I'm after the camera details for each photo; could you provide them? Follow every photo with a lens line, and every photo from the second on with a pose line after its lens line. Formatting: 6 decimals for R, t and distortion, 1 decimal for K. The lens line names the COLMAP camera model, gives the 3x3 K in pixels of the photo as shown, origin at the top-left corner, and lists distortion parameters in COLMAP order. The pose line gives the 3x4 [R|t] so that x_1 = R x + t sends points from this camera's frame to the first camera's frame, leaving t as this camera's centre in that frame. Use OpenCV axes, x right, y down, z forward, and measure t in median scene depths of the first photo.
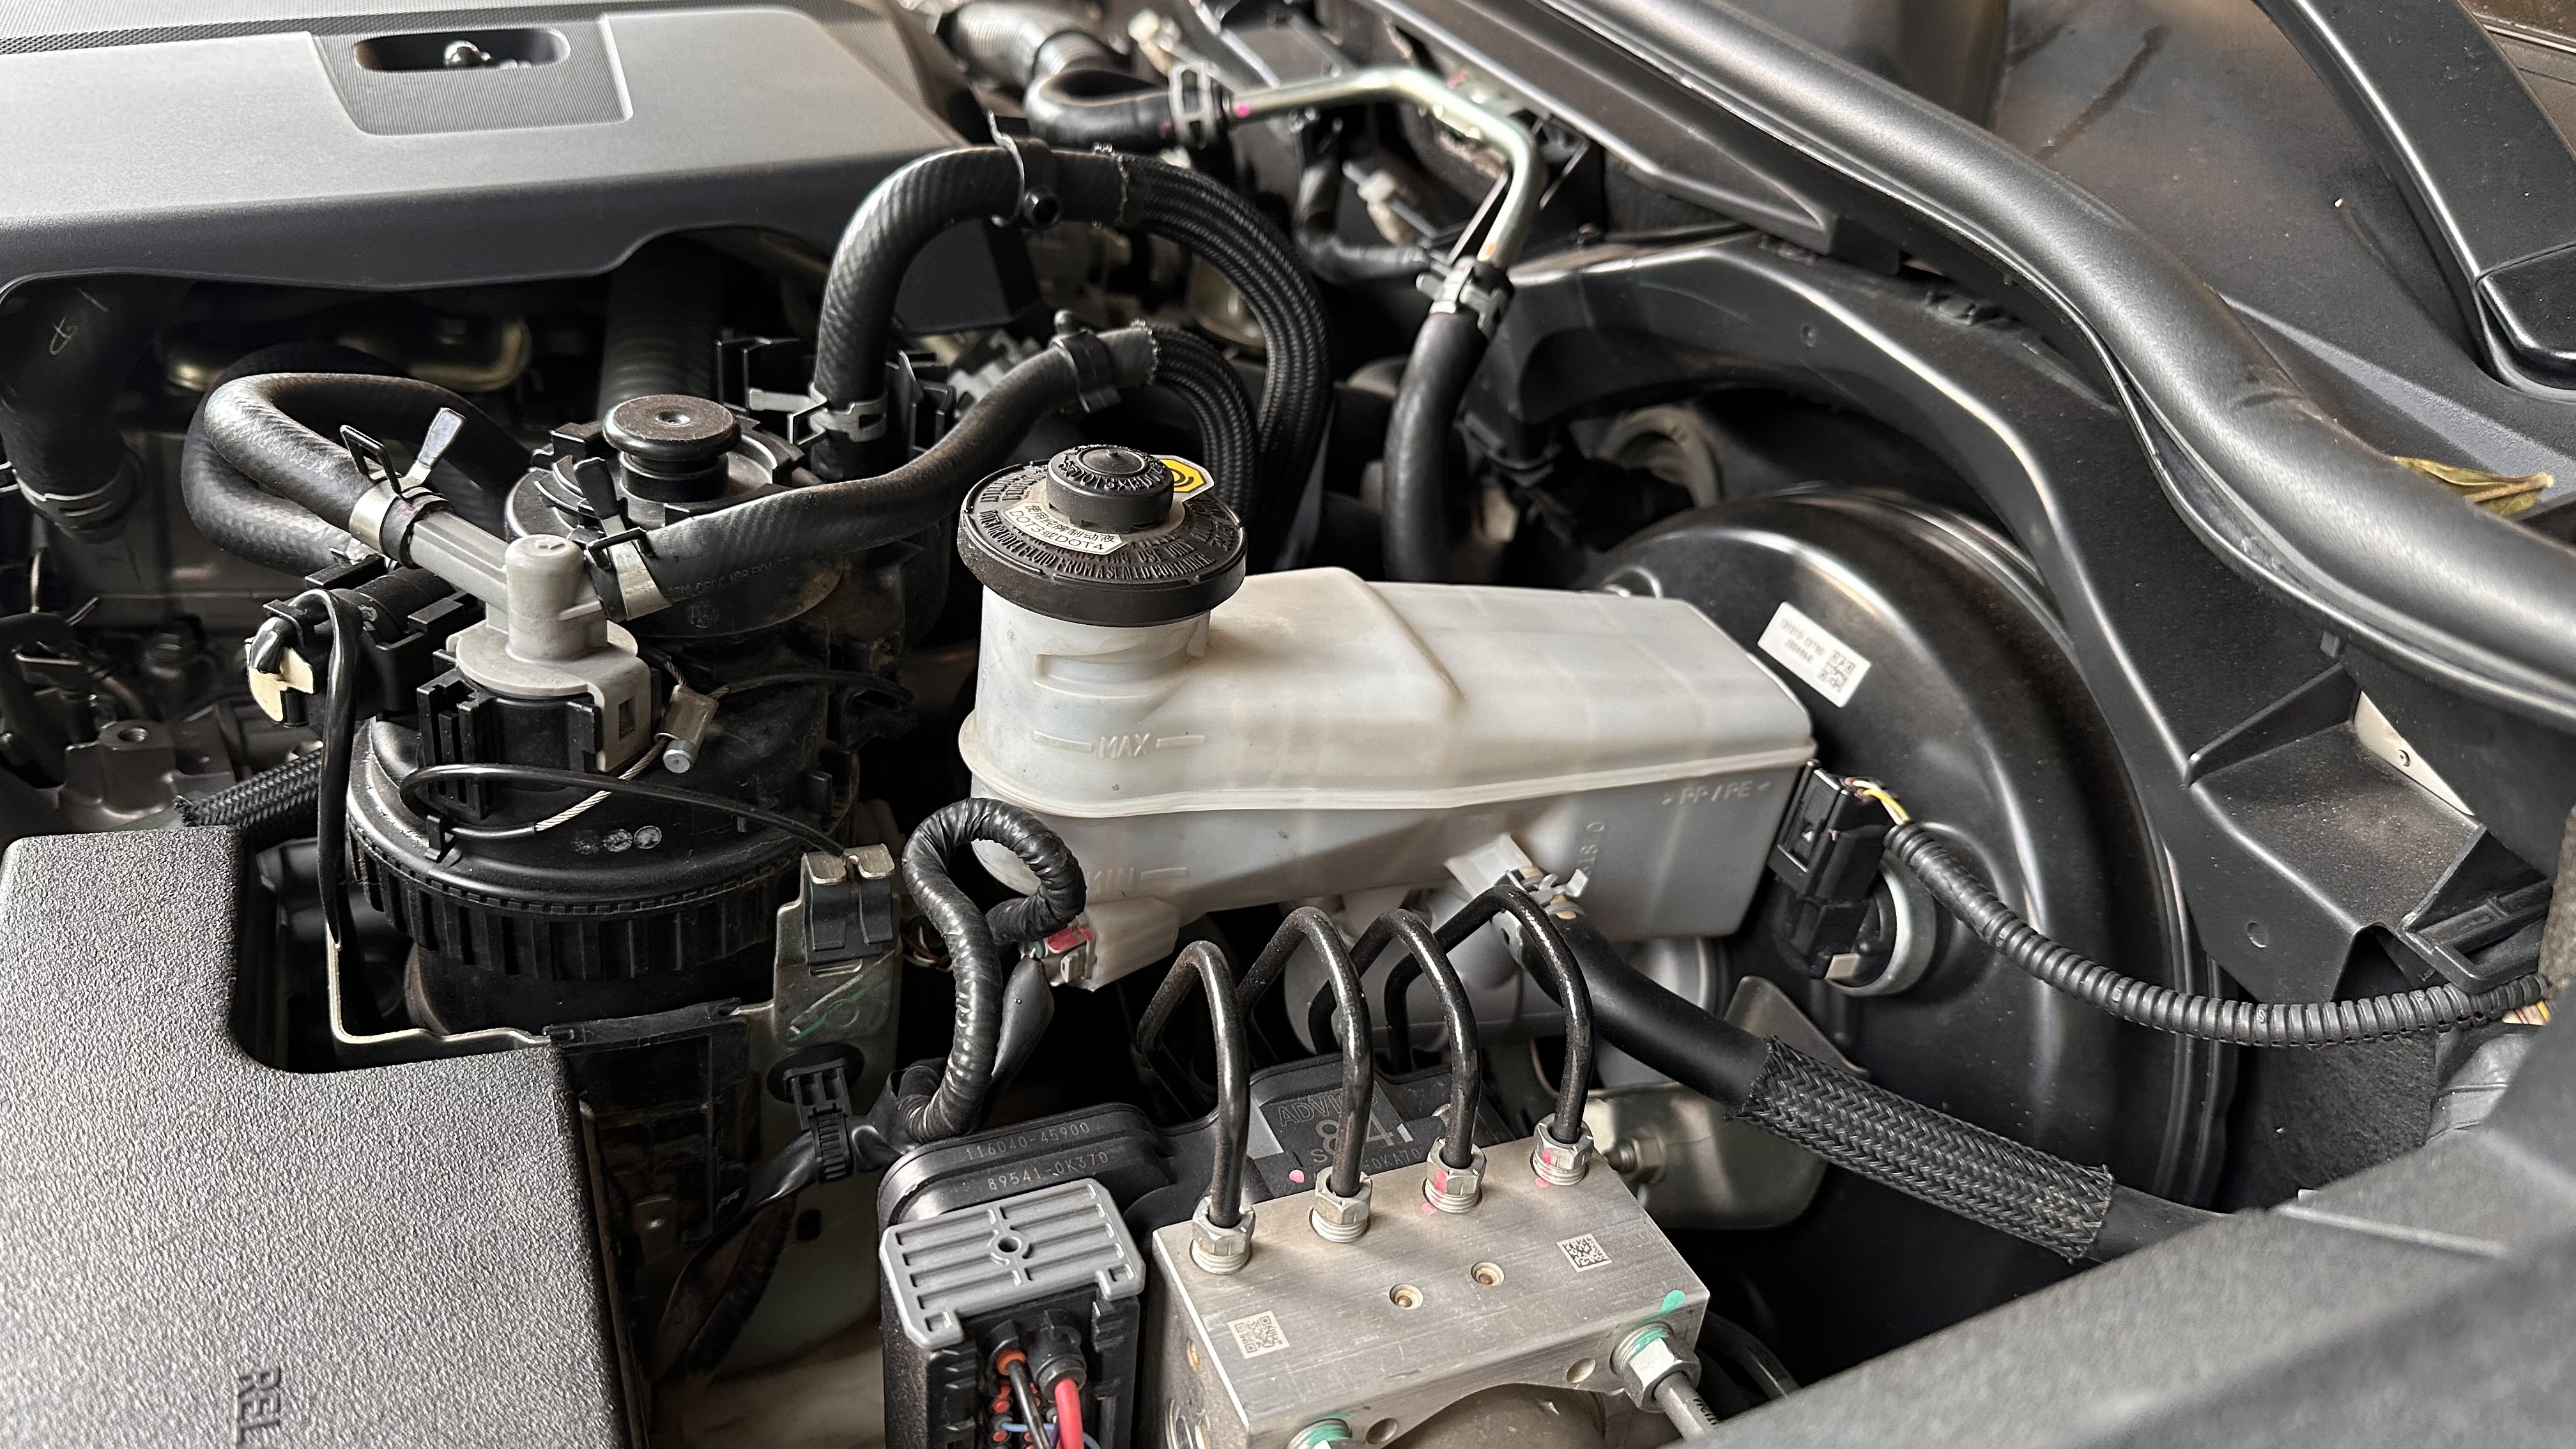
lens RADIAL K [[1851.8, 0, 1297.4], [0, 1851.8, 730.6], [0, 0, 1]] dist [0.069796, -0.113345]
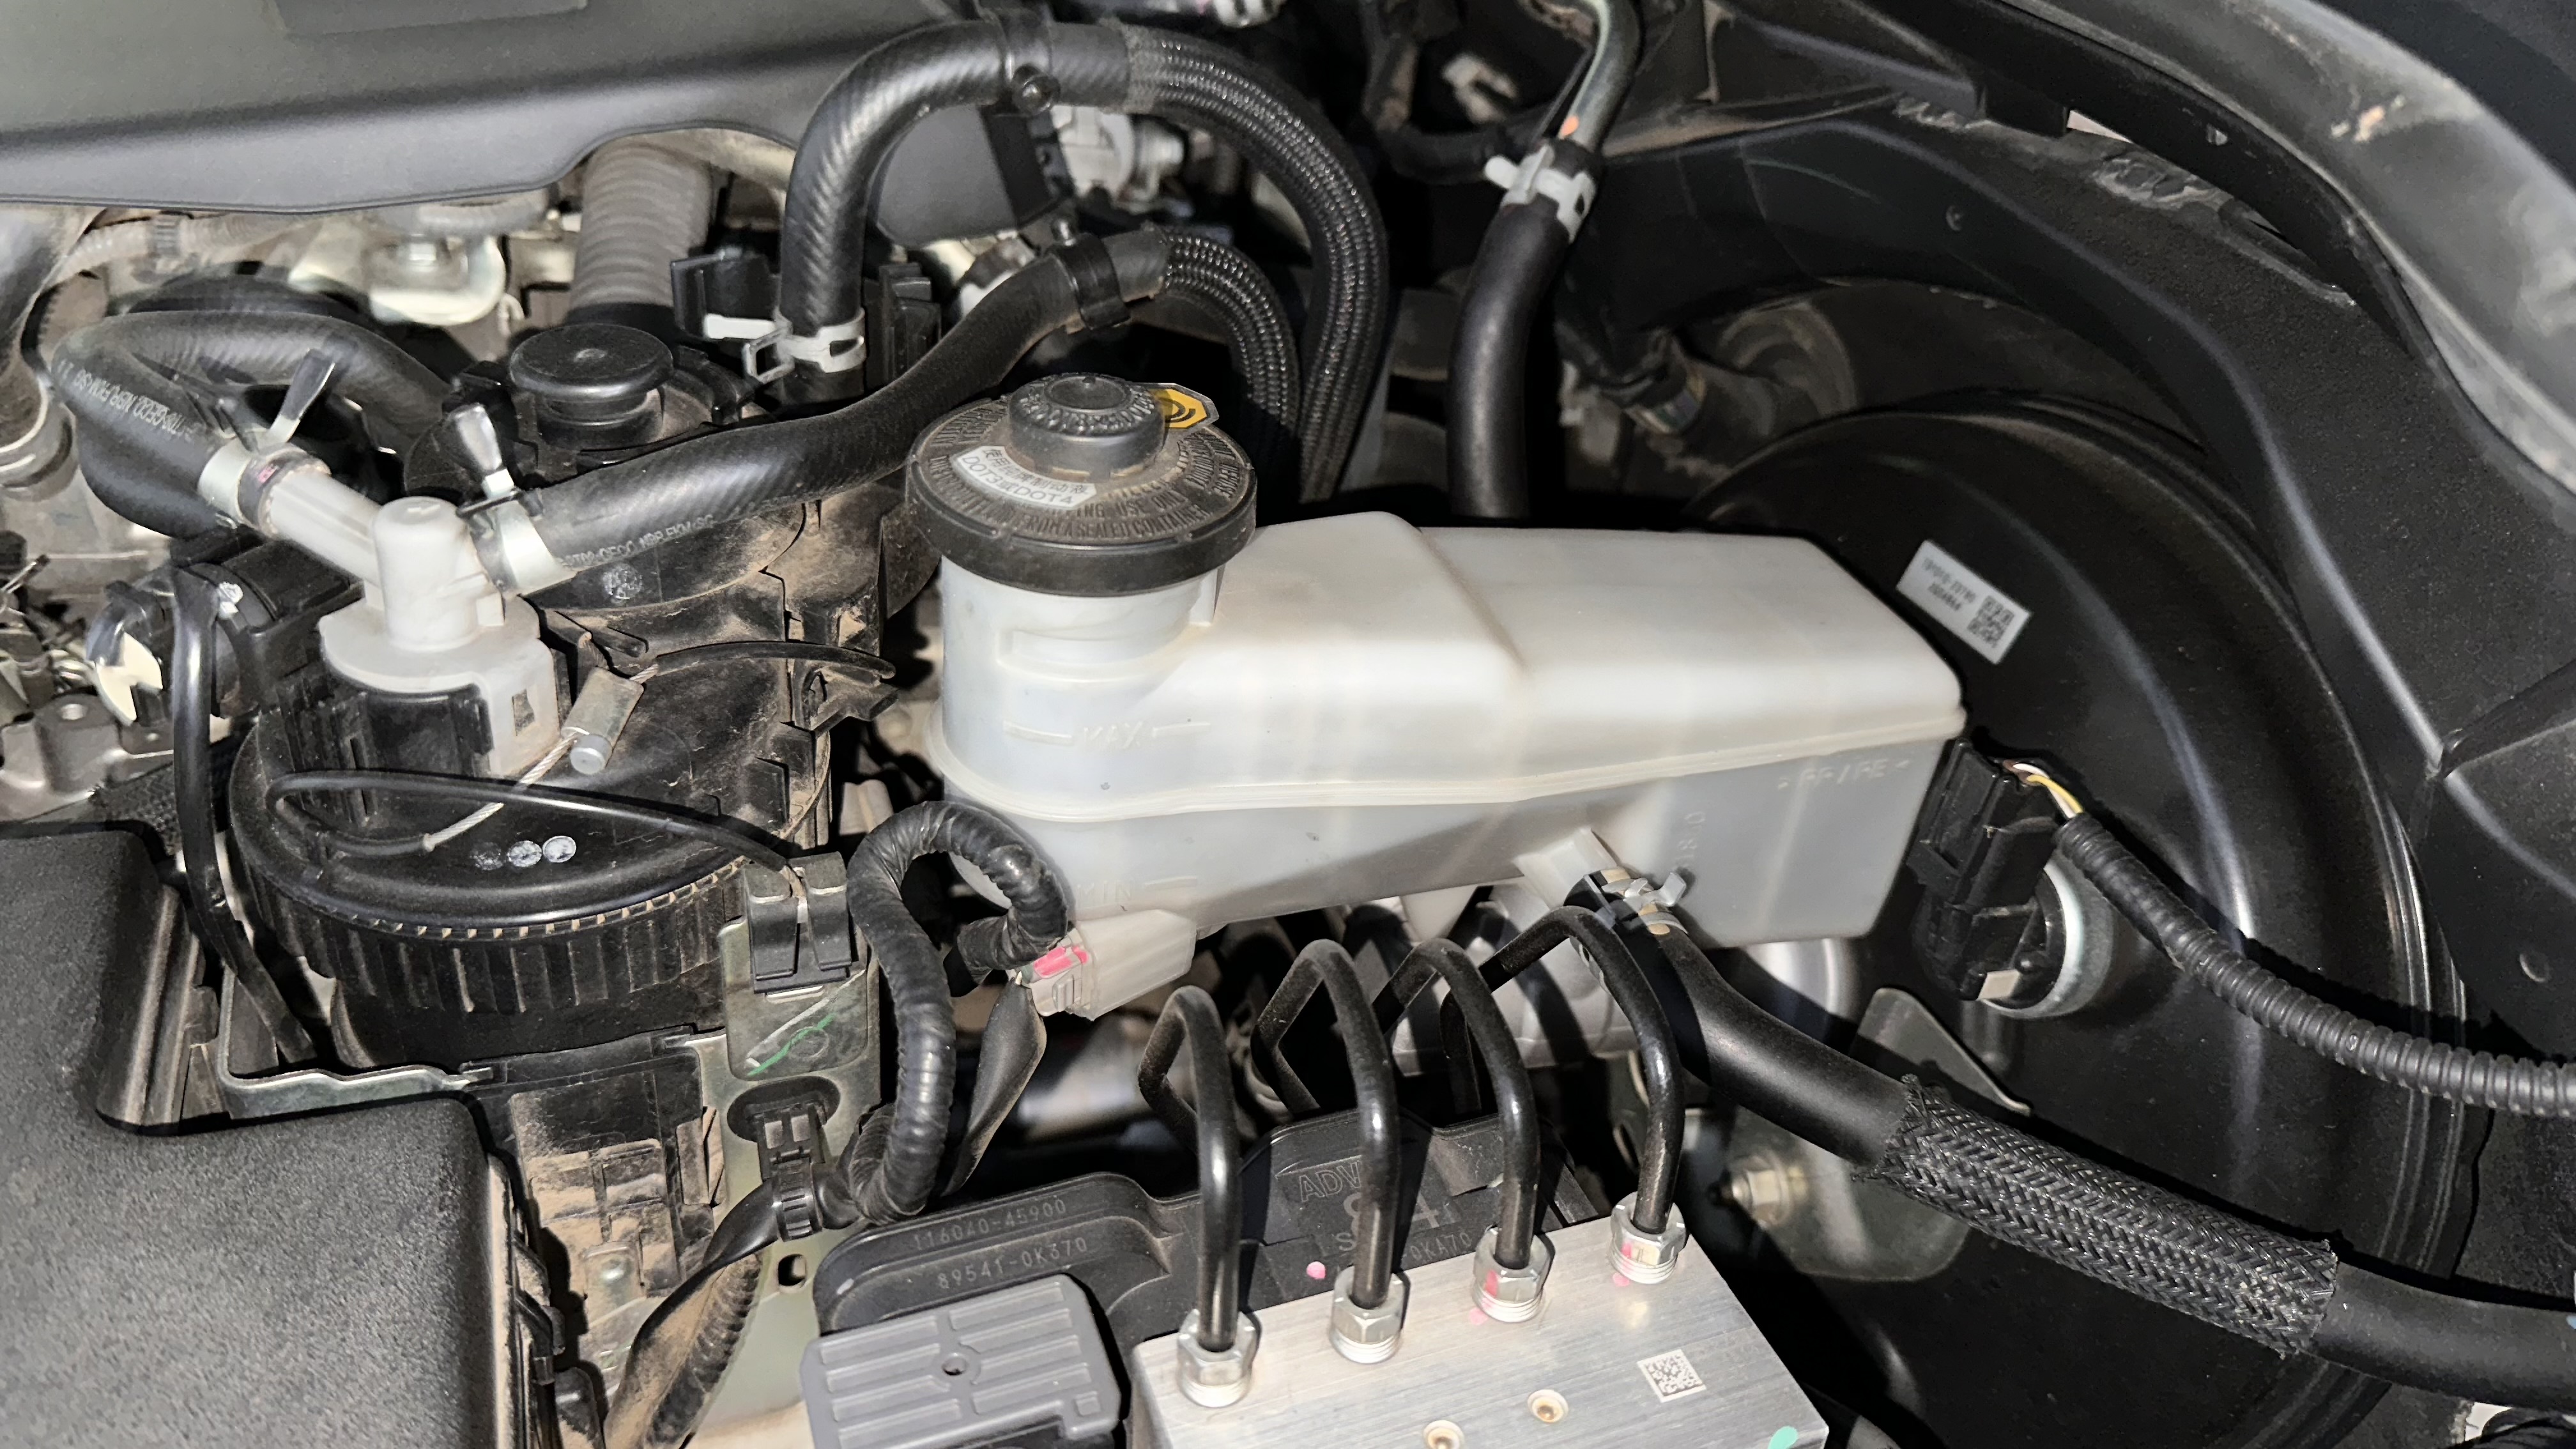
lens RADIAL K [[1888.1, 0, 1294.8], [0, 1888.1, 717.2], [0, 0, 1]] dist [0.026715, -0.043783]
pose [[0.997740, -0.009858, -0.066459, 0.041888], [0.012394, 0.999207, 0.037850, -0.030255], [0.066033, -0.038588, 0.997071, 0.158617]]
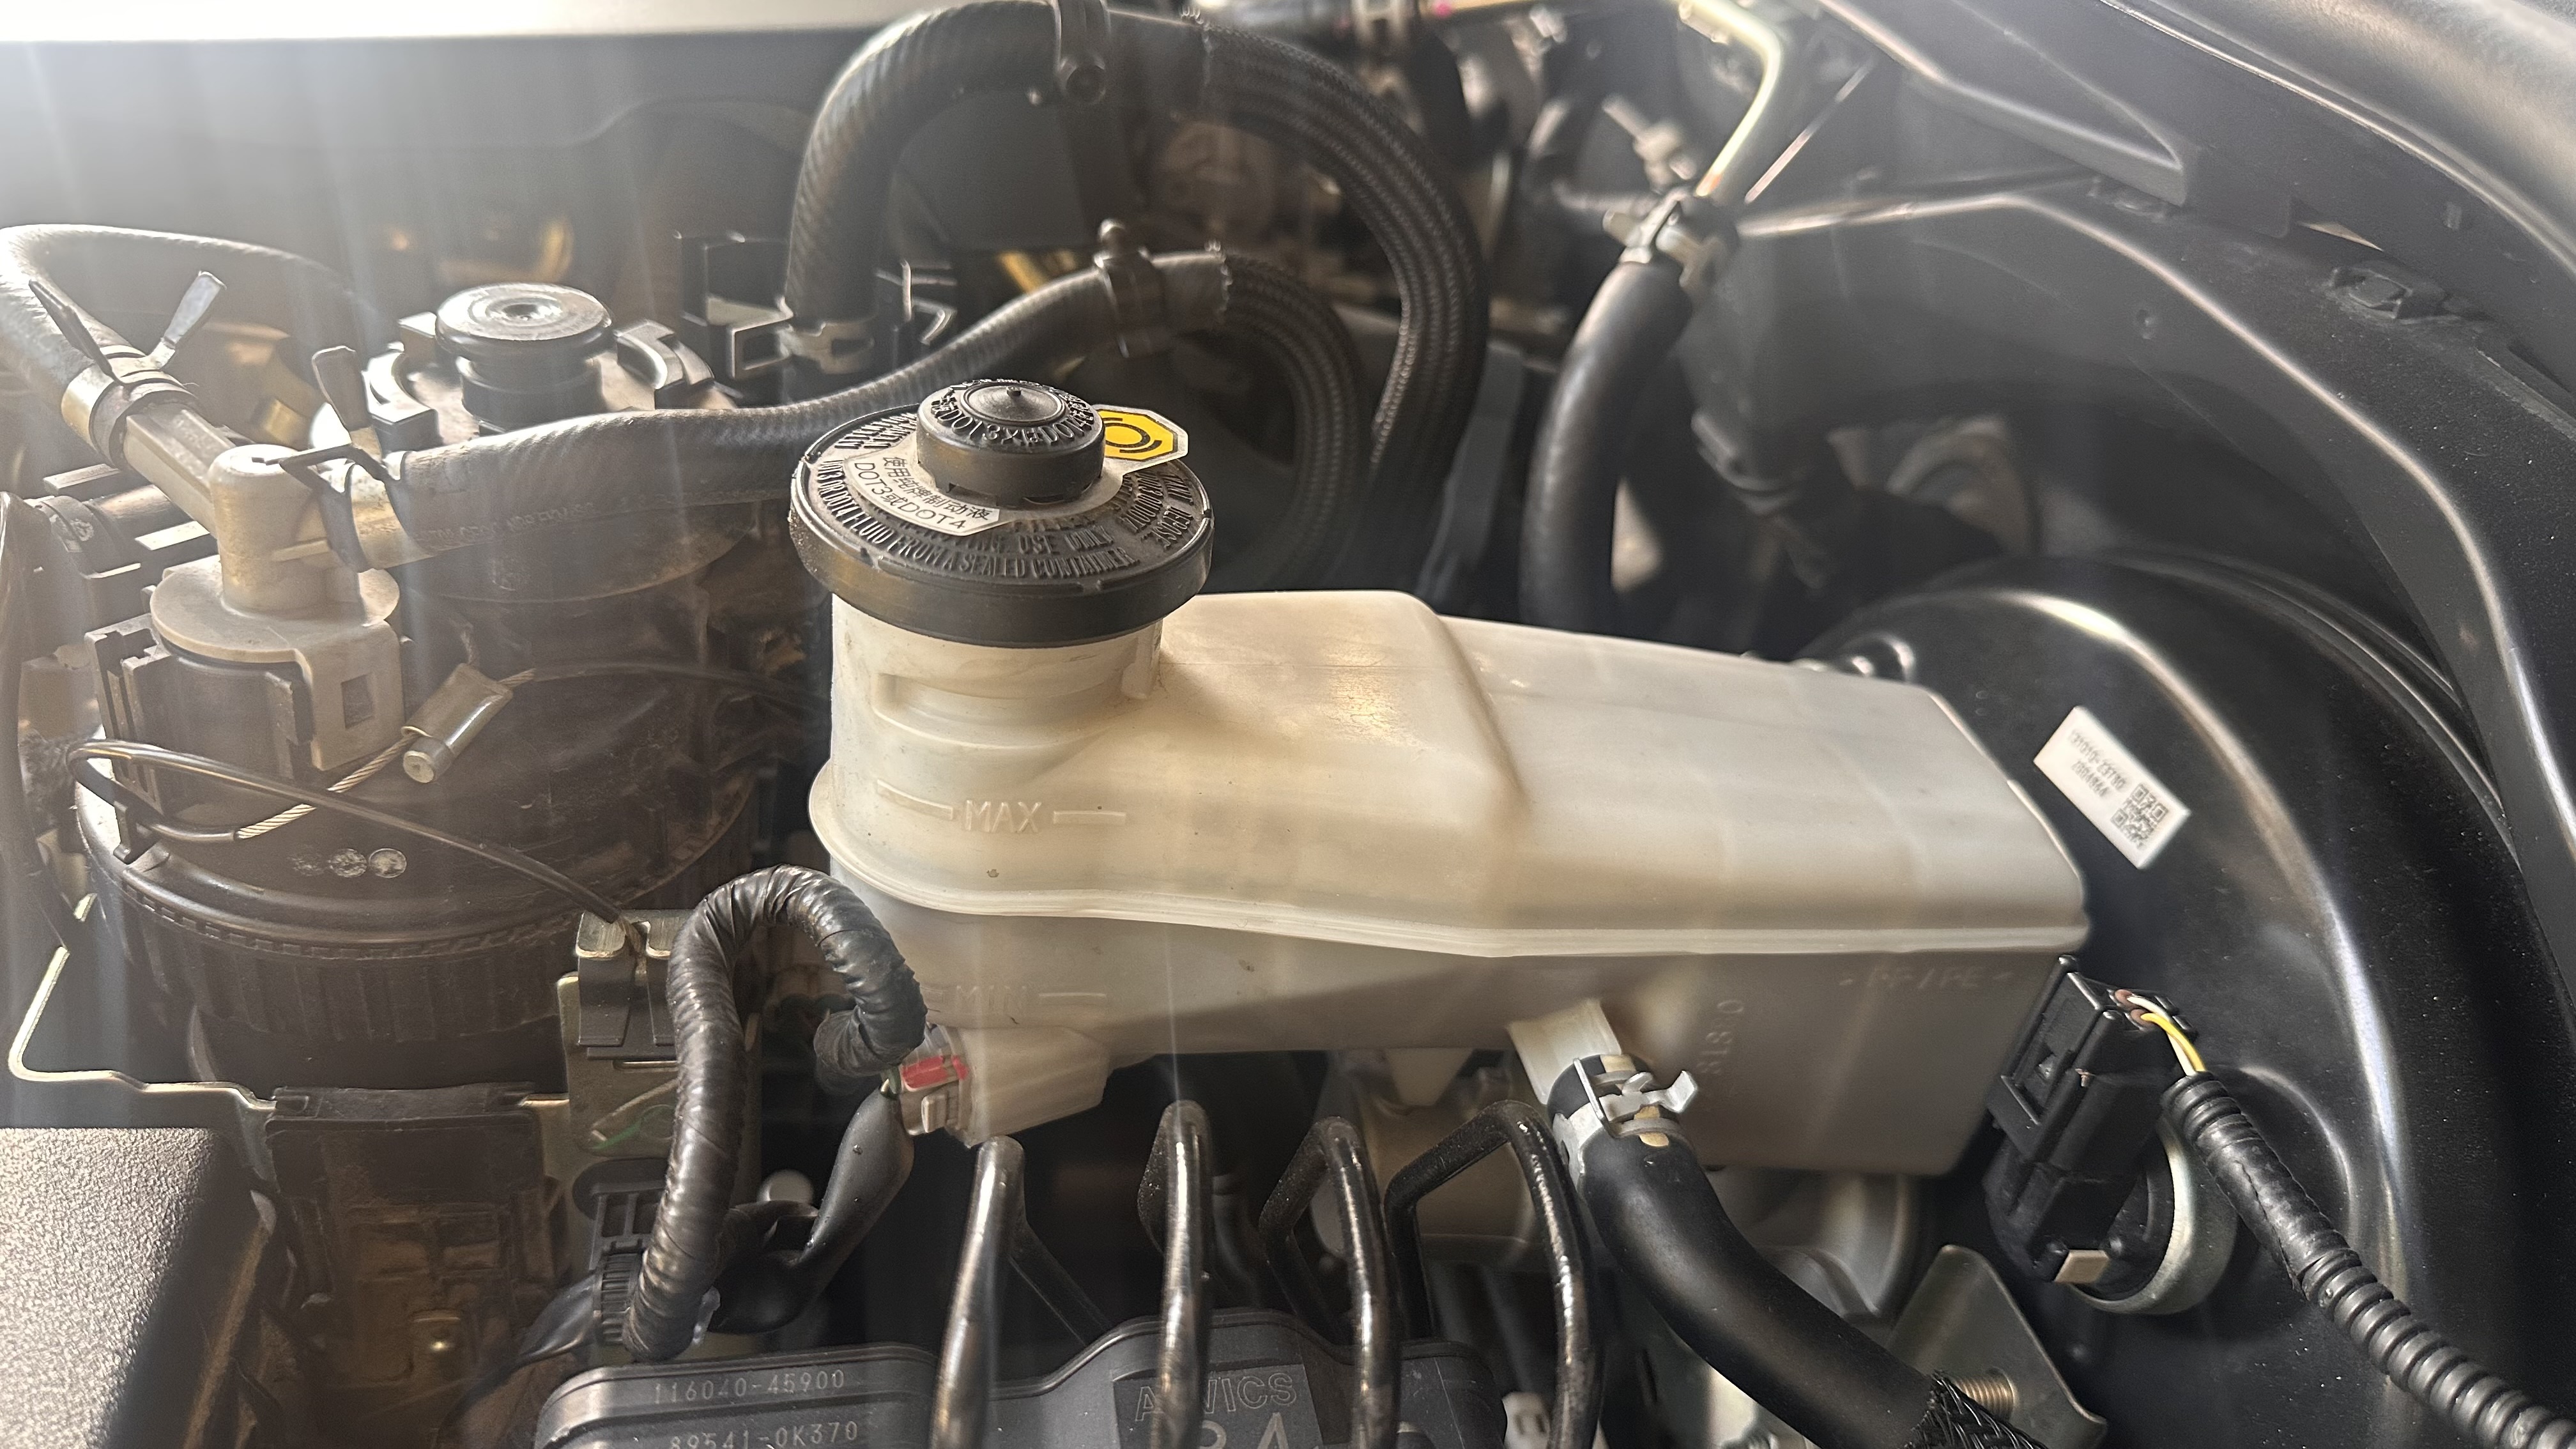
lens RADIAL K [[1916.5, 0, 1288.0], [0, 1916.5, 724.5], [0, 0, 1]] dist [-0.006701, -0.035596]
pose [[0.976879, 0.108180, -0.184402, 0.131545], [-0.110715, 0.993846, -0.003476, -0.033569], [0.182891, 0.023812, 0.982845, 0.303961]]
